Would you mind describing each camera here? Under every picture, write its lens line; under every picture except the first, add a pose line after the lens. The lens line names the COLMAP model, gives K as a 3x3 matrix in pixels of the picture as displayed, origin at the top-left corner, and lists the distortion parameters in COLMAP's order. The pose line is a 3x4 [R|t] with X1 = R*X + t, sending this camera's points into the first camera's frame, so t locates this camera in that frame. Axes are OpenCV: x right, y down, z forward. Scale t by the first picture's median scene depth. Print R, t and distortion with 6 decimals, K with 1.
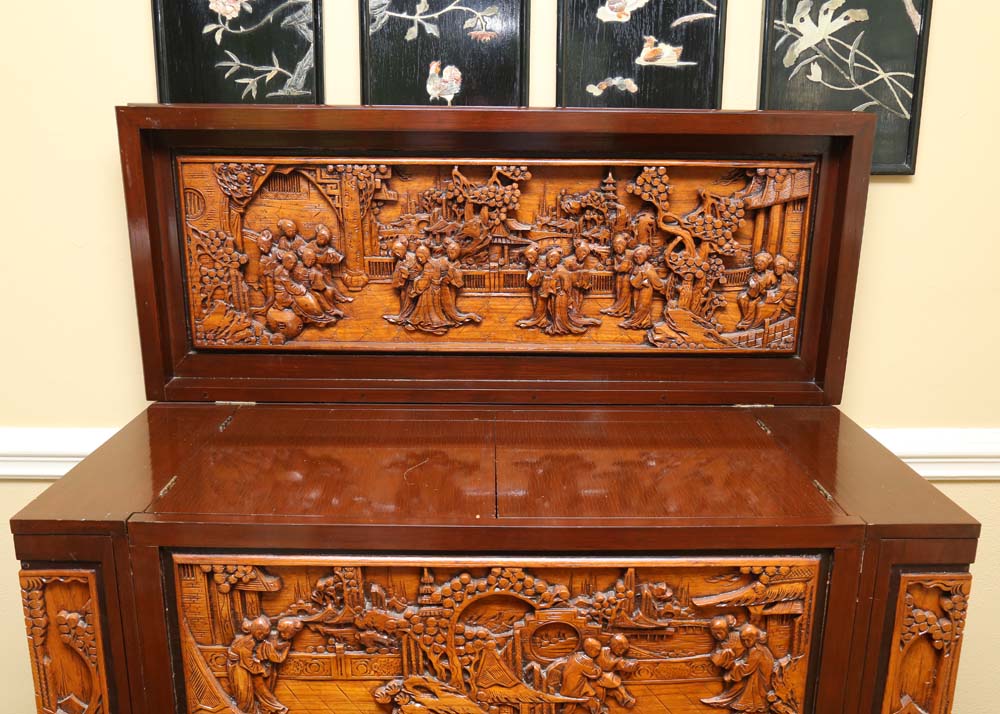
lens RADIAL K [[904.7, 0, 500.0], [0, 904.7, 357.0], [0, 0, 1]] dist [-0.078722, 0.088517]
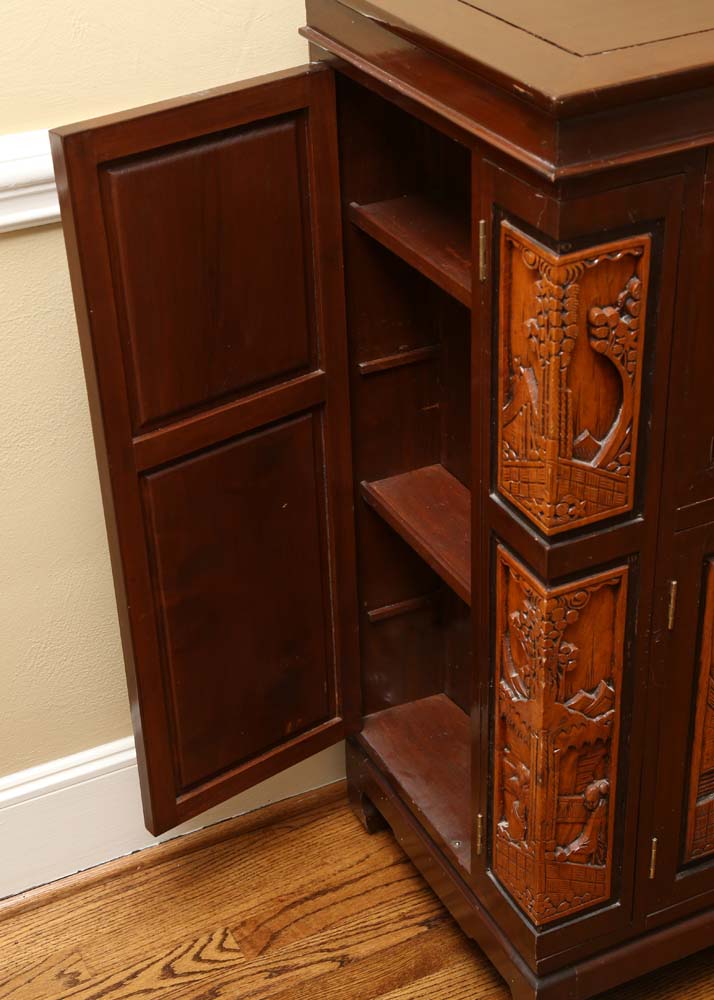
lens RADIAL K [[1658.0, 0, 354.2], [0, 1658.0, 501.3], [0, 0, 1]] dist [0.139266, 0.027124]
pose [[0.900914, -0.260219, 0.347333, -1.119477], [0.147366, 0.936180, 0.319139, -0.013052], [-0.408213, -0.236331, 0.881765, -0.092962]]
